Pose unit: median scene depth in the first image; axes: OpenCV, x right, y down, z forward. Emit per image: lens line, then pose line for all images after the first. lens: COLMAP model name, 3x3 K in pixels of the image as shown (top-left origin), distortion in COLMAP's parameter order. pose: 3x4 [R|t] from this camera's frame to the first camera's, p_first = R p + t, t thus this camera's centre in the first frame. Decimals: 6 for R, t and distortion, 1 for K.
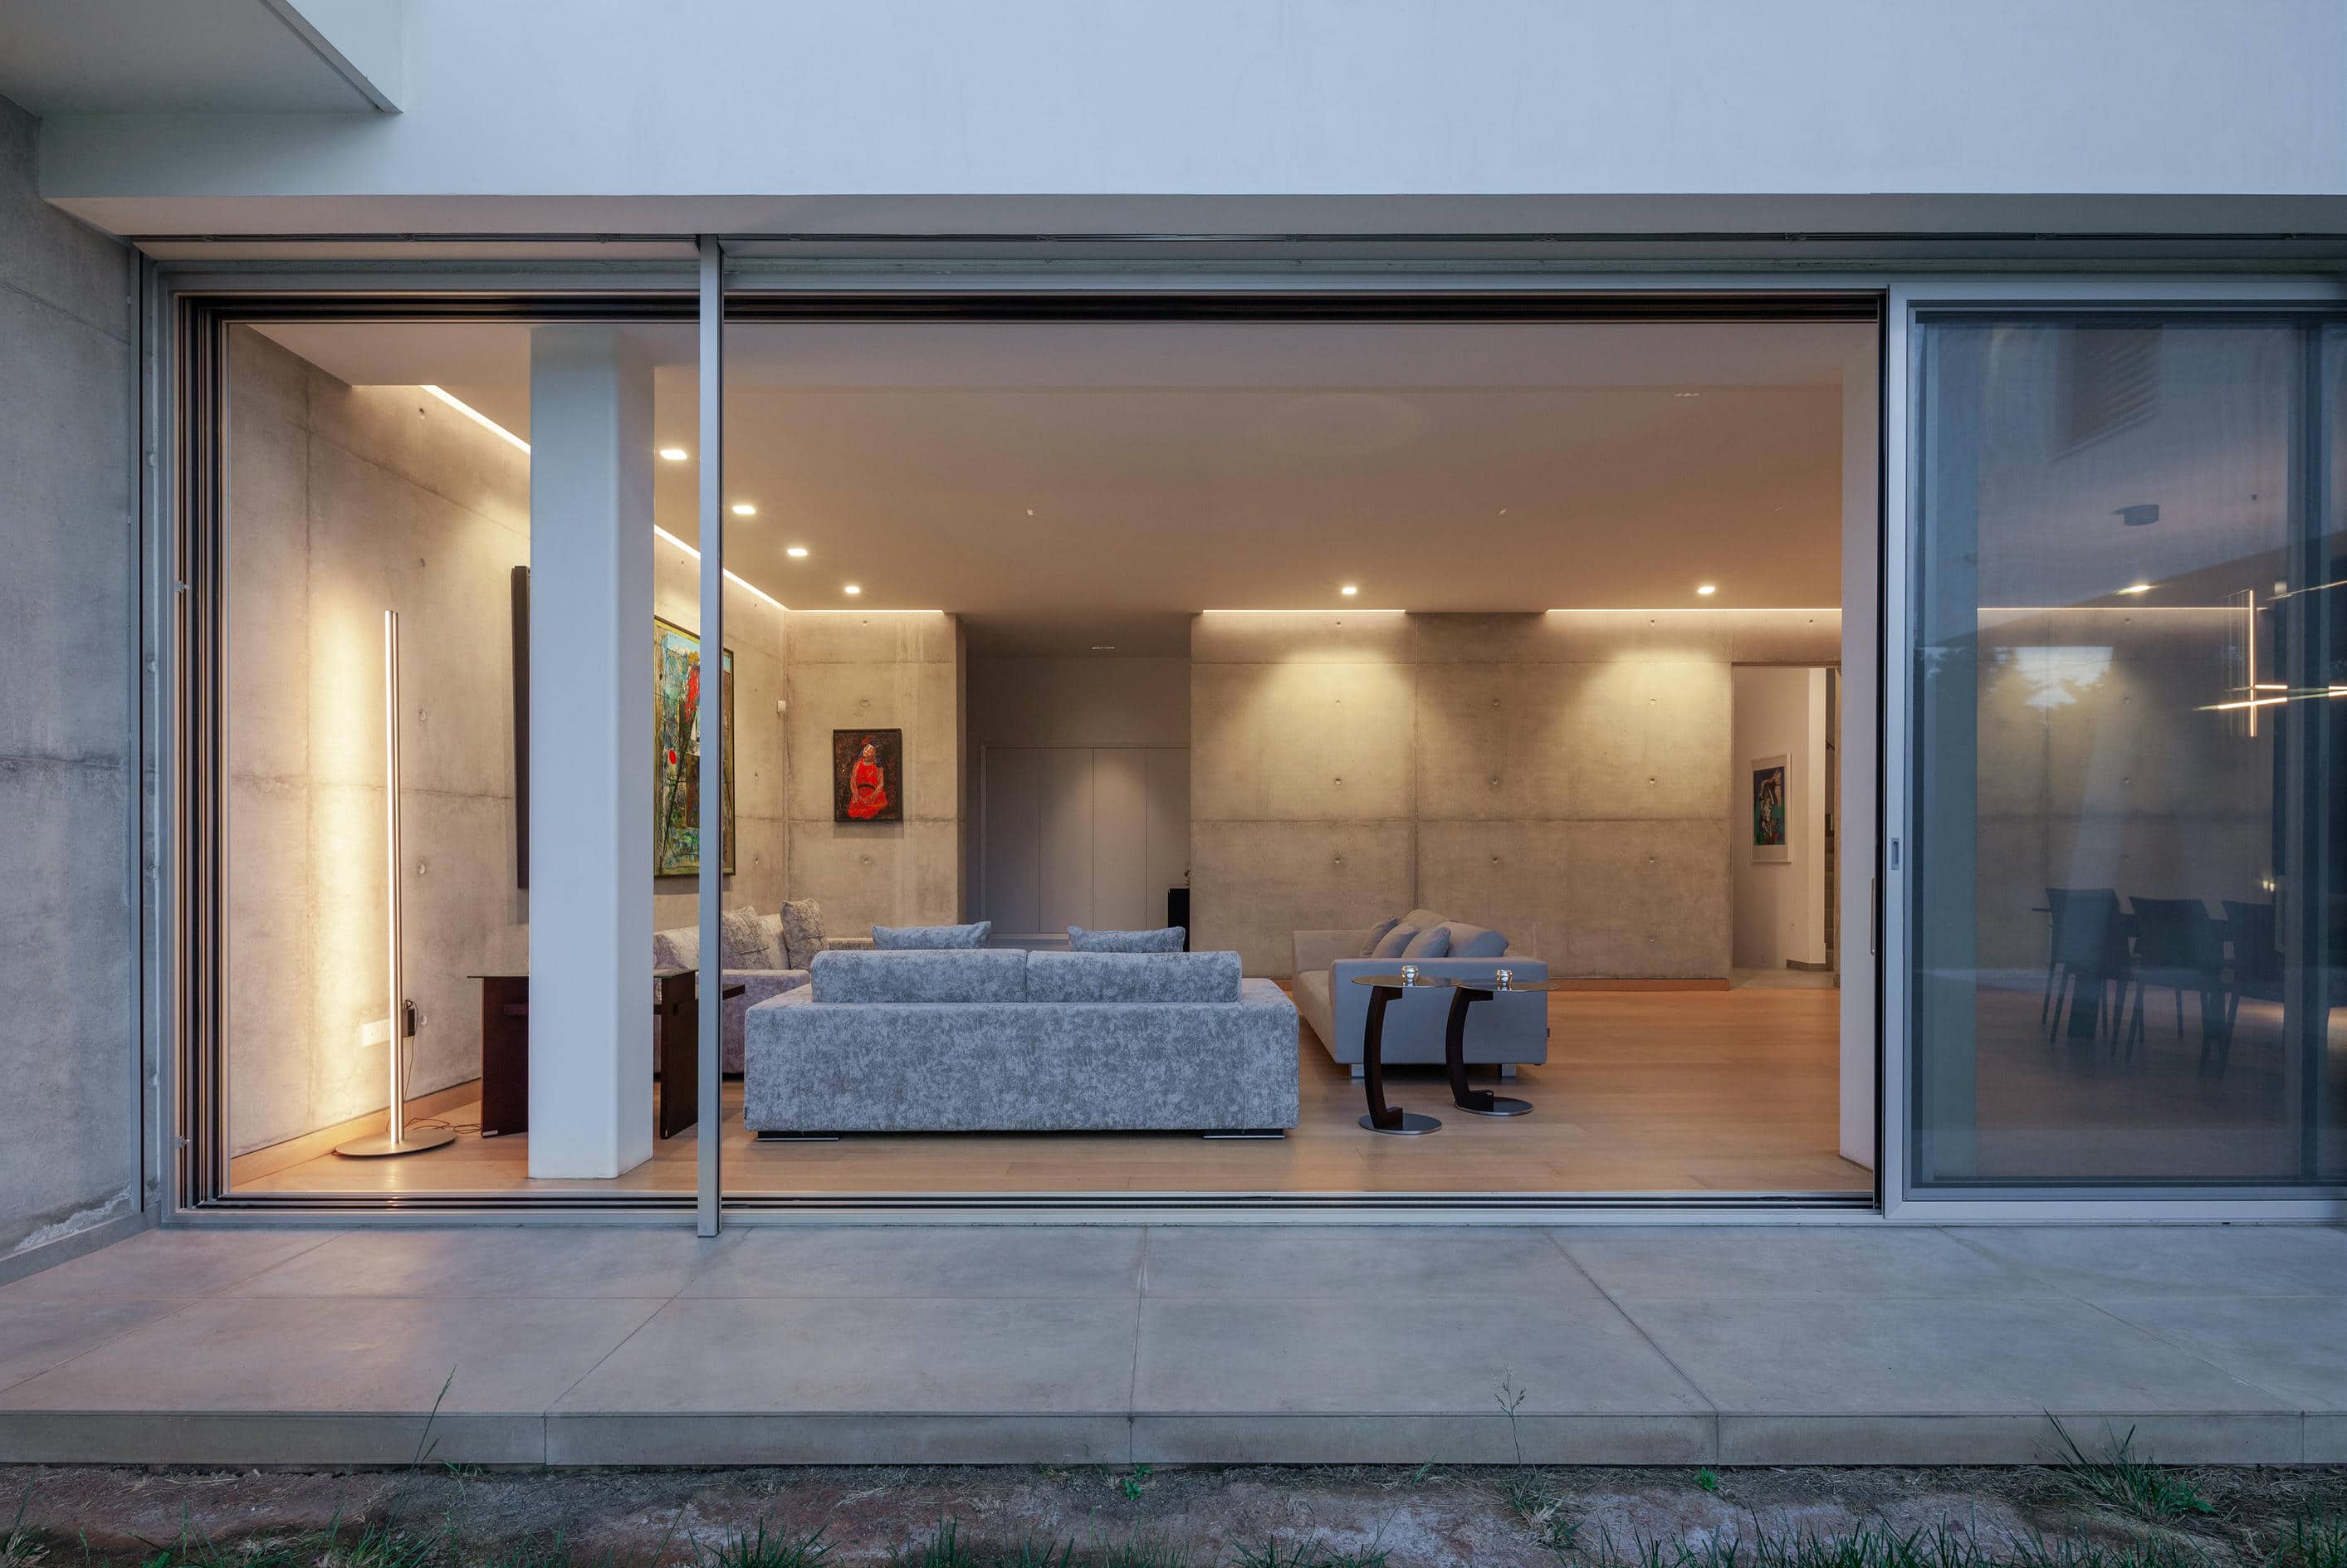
lens RADIAL K [[1156.6, 0, 1144.0], [0, 1156.6, 855.5], [0, 0, 1]] dist [0.000097, 0.000291]
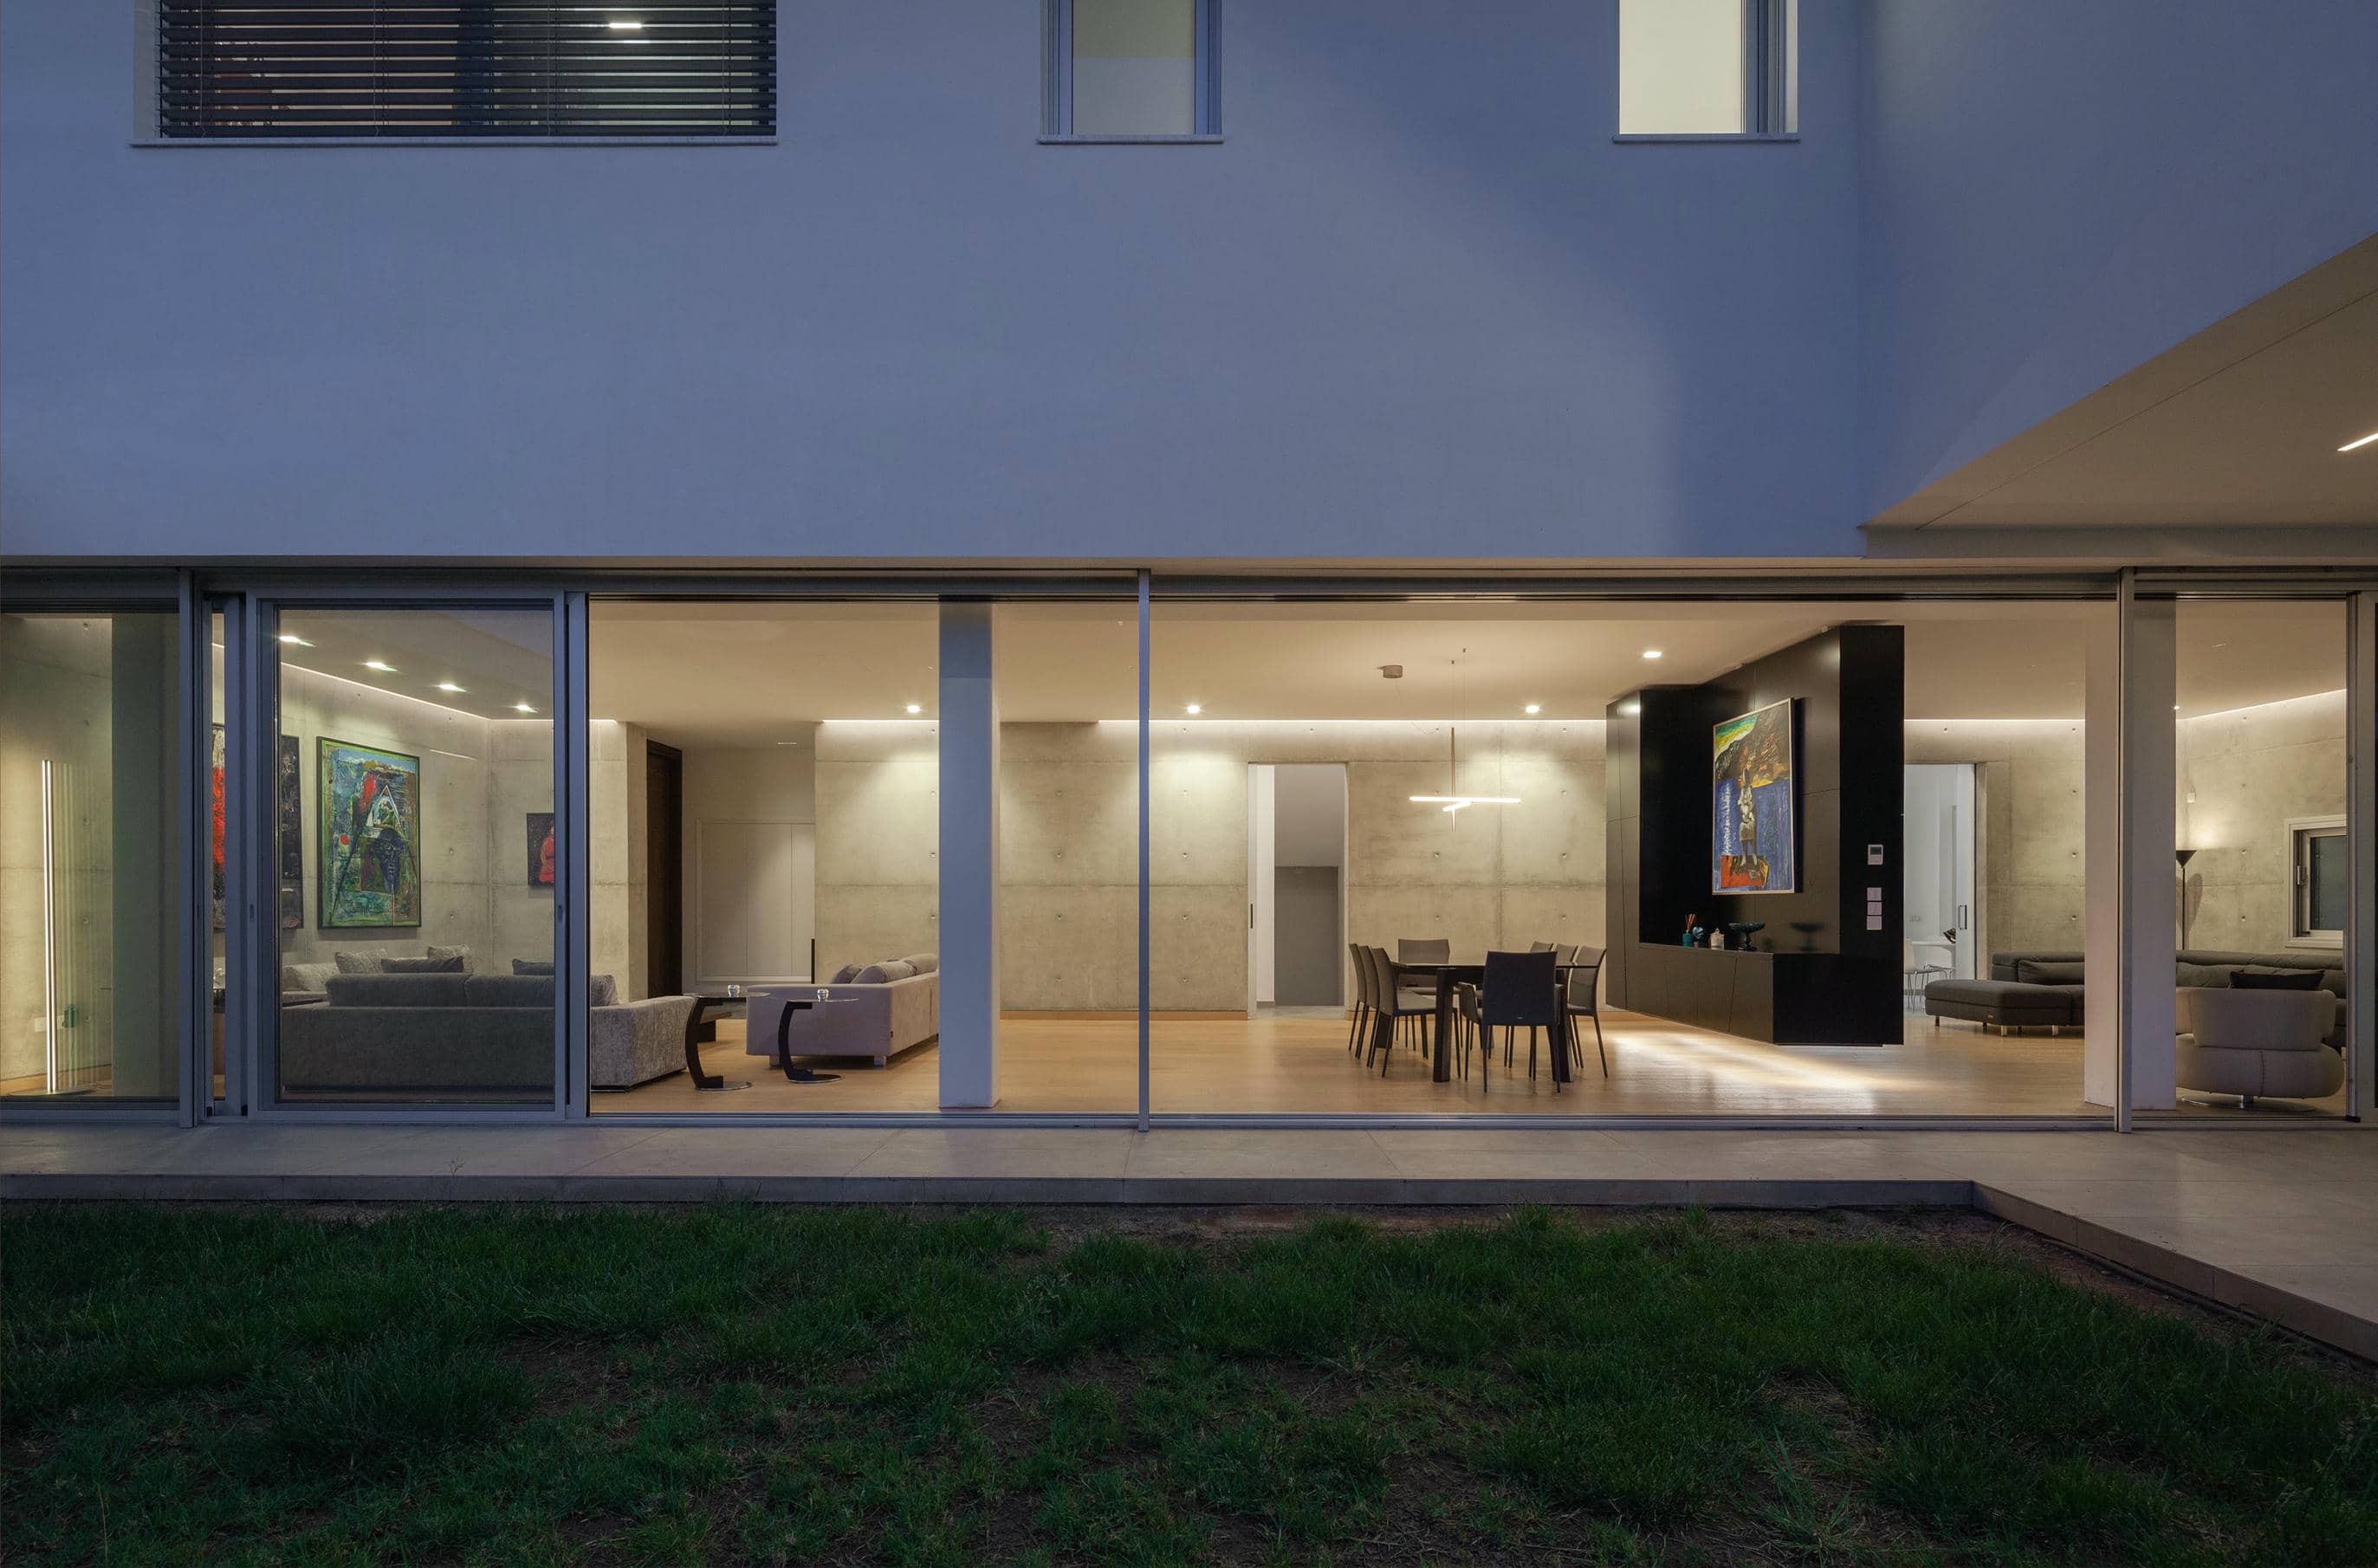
lens RADIAL K [[1198.4, 0, 1179.4], [0, 1198.4, 912.9], [0, 0, 1]] dist [0.003172, -0.000356]
pose [[0.999878, 0.002704, 0.015402, 0.448316], [-0.002732, 0.999995, 0.001827, -0.003455], [-0.015397, -0.001869, 0.999880, -0.346012]]
